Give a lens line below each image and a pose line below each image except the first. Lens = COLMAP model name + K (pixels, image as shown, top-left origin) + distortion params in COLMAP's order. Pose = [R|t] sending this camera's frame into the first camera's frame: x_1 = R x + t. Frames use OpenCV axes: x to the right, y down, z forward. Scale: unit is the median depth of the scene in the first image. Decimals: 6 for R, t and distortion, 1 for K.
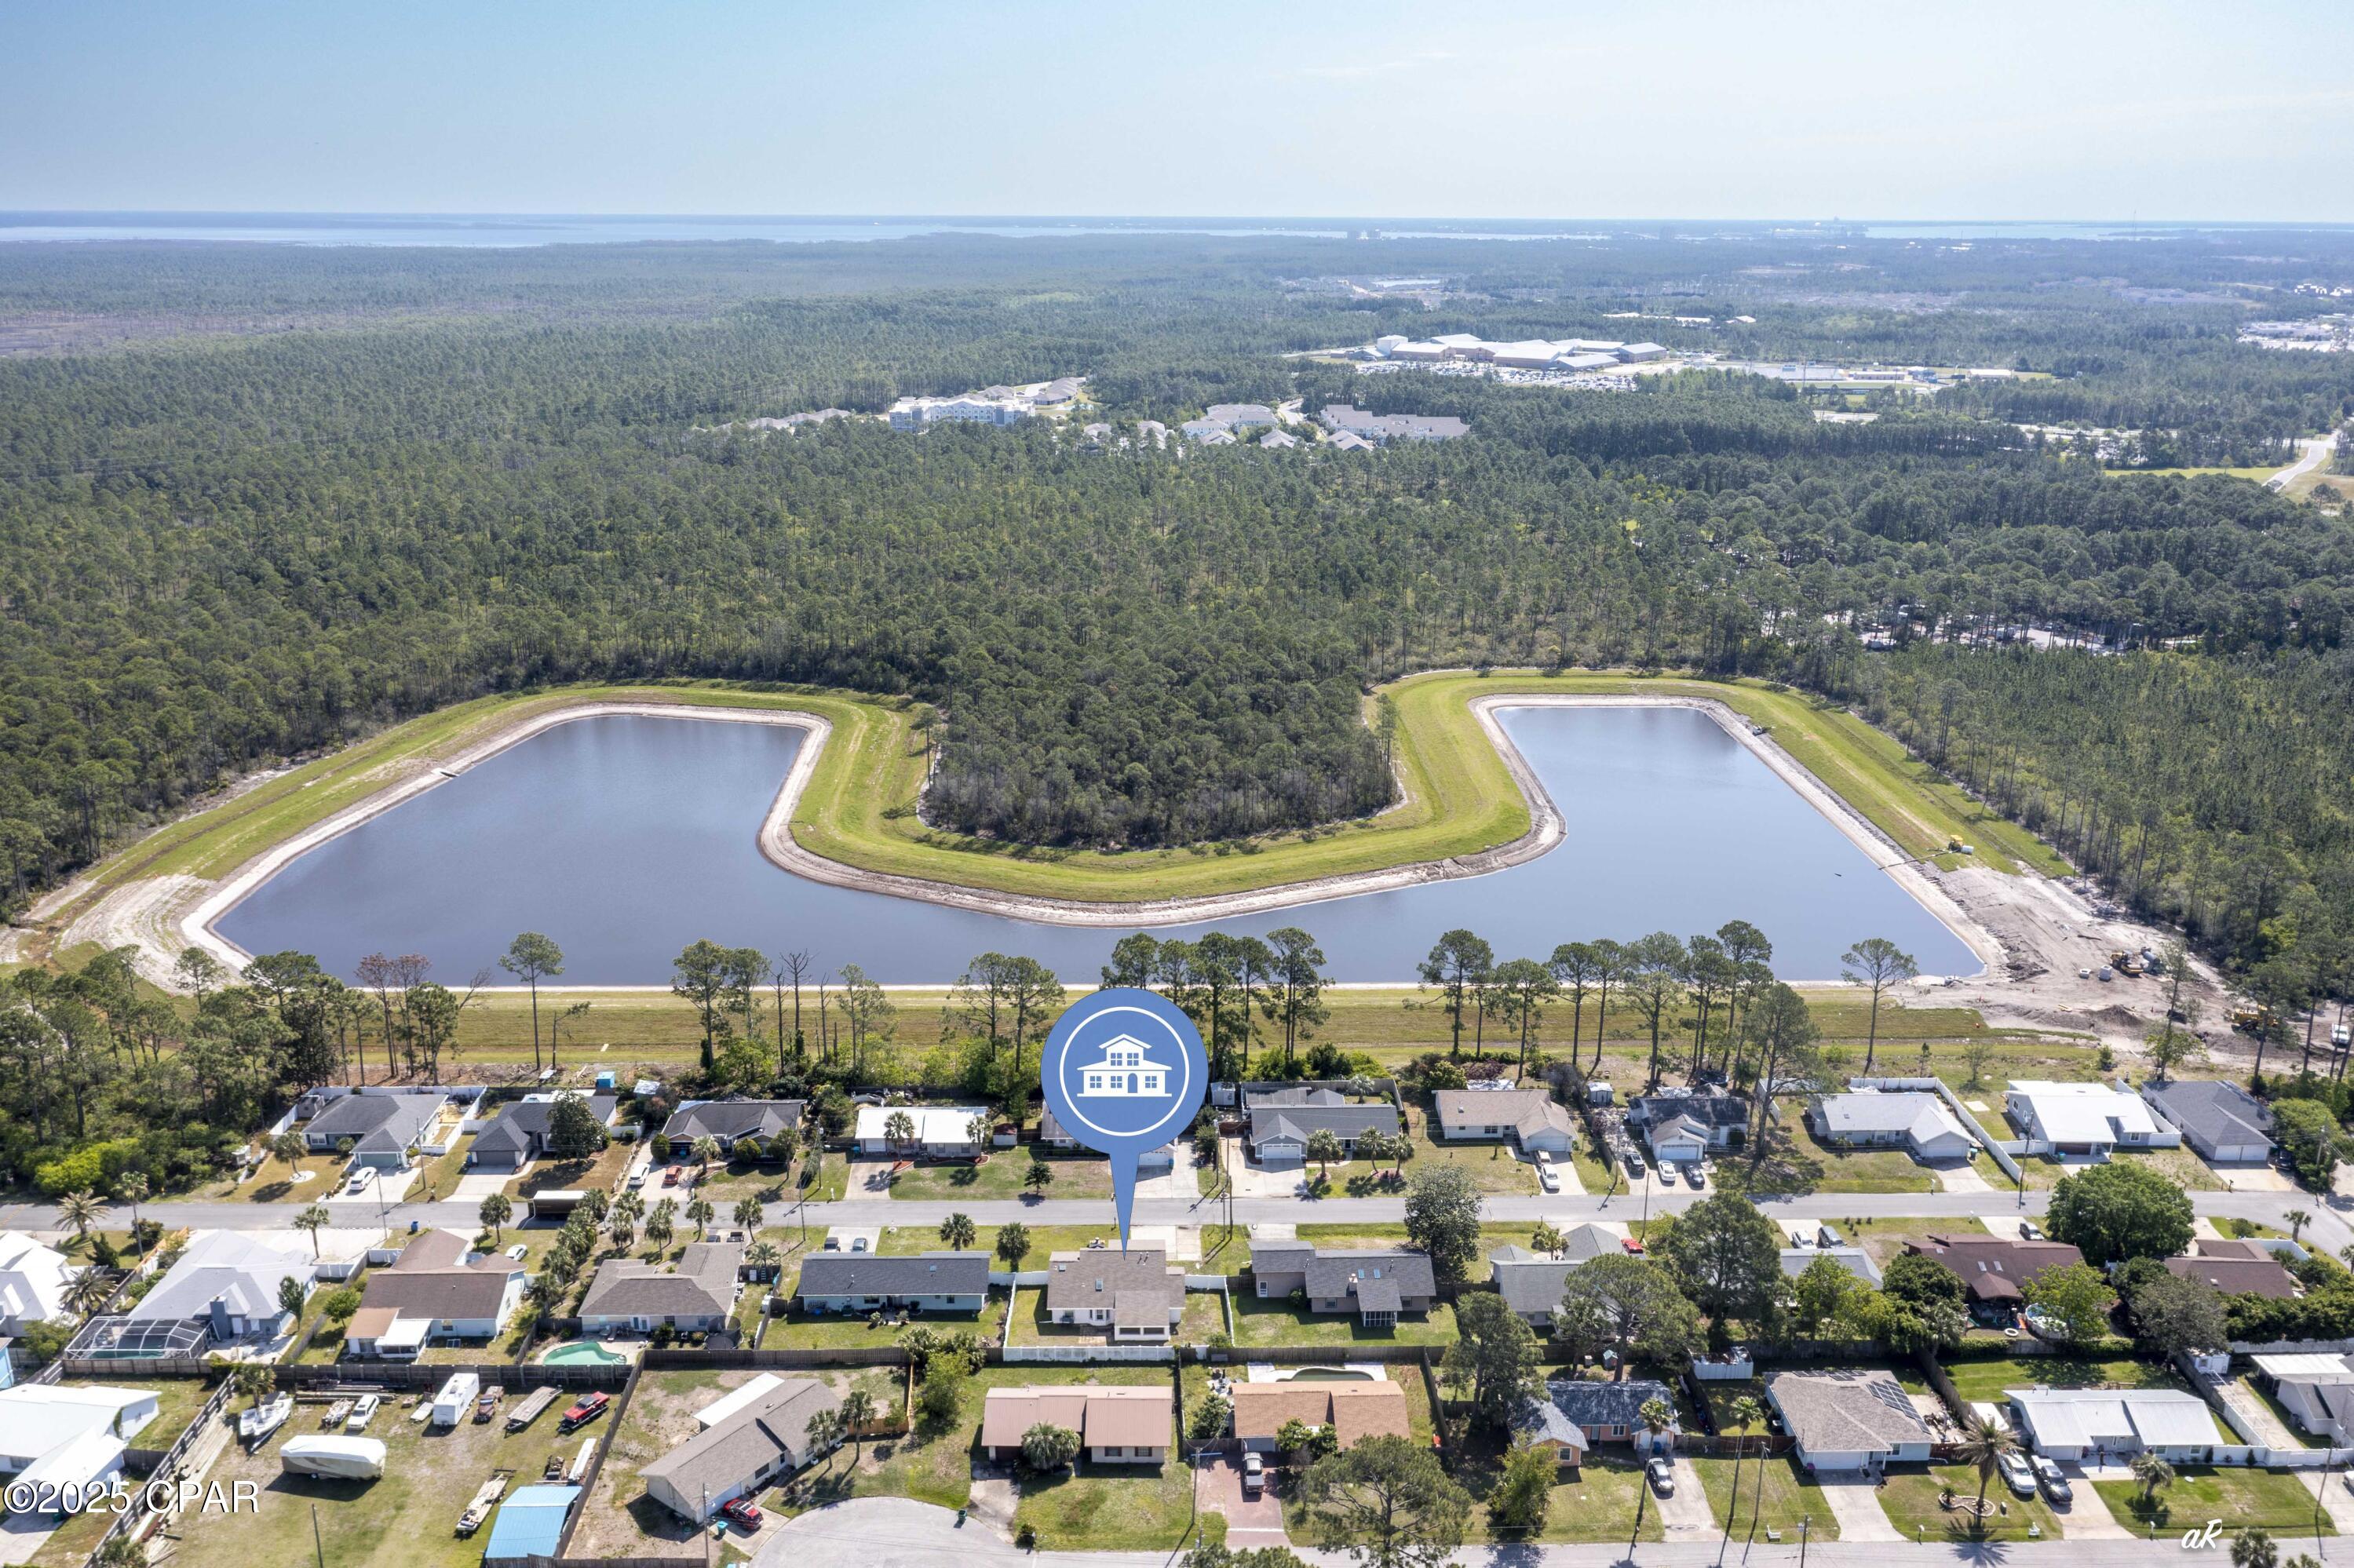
lens RADIAL K [[1906.4, 0, 1177.0], [0, 1906.4, 784.0], [0, 0, 1]] dist [-0.001223, 0.002024]
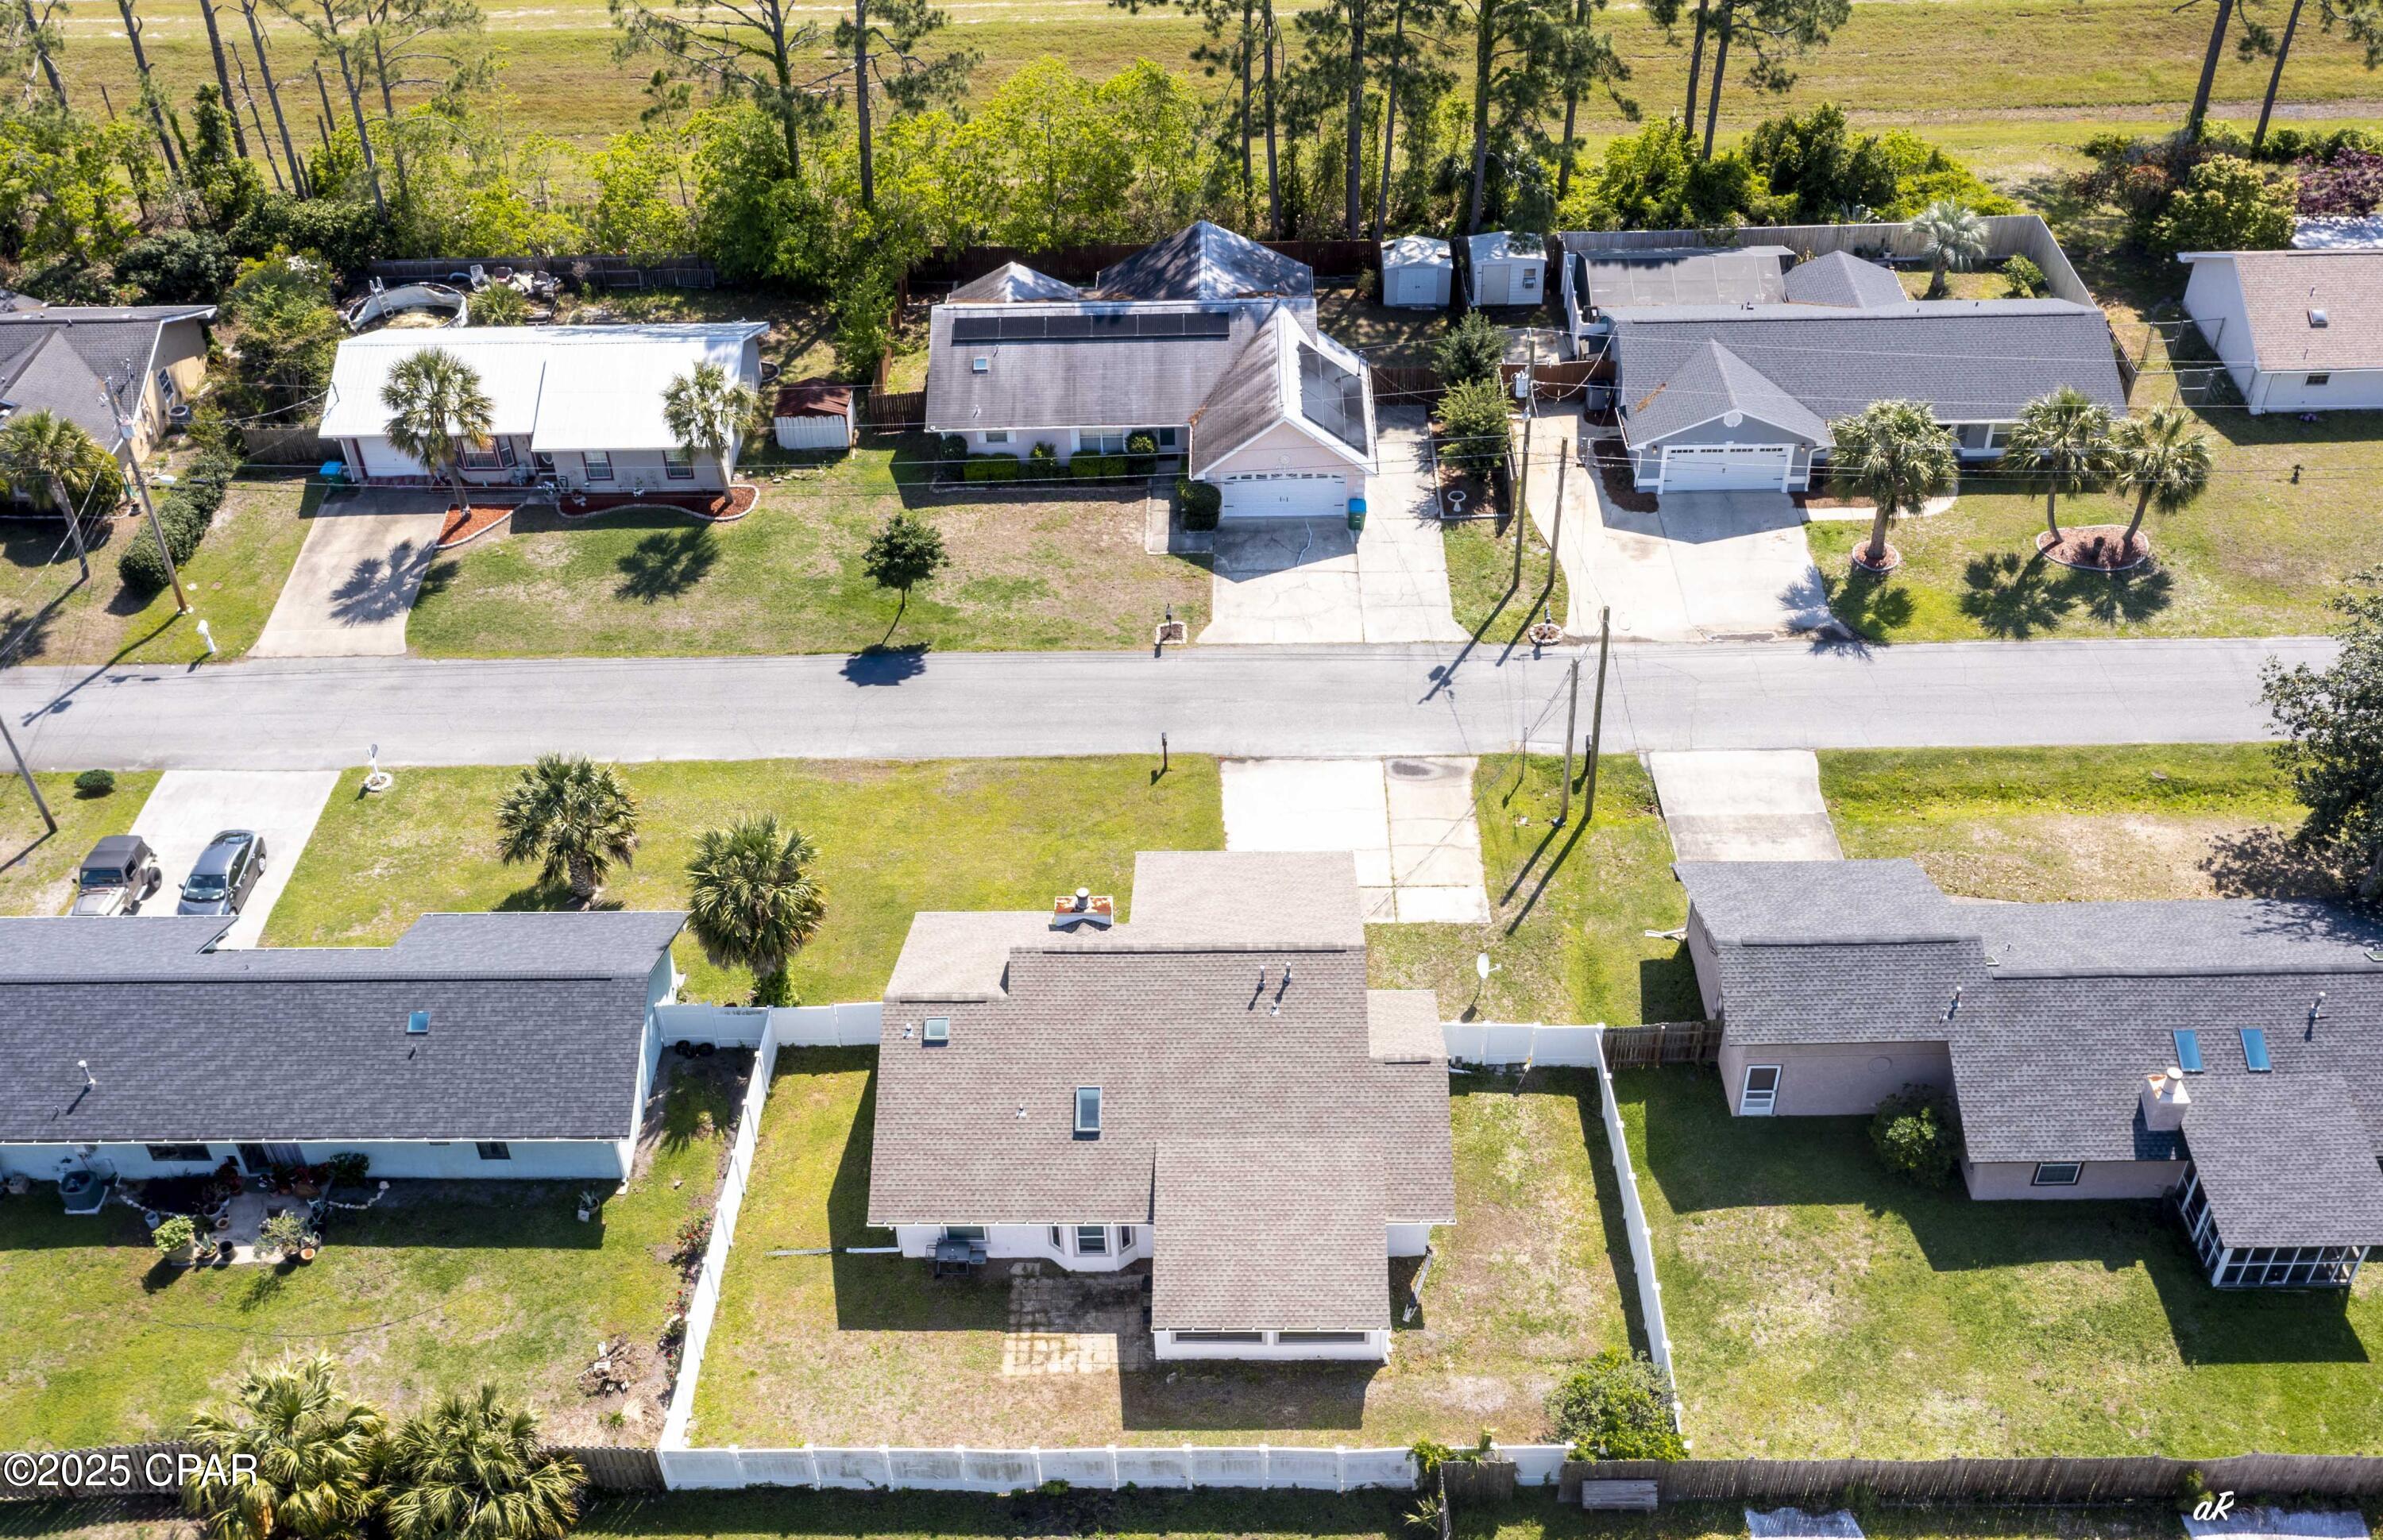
lens RADIAL K [[2230.3, 0, 1191.5], [0, 2230.3, 770.0], [0, 0, 1]] dist [-0.018203, 0.011187]
pose [[0.999045, -0.001999, -0.043653, -0.013651], [0.018622, 0.923186, 0.383902, 0.101846], [0.039533, -0.384348, 0.922341, 0.661619]]
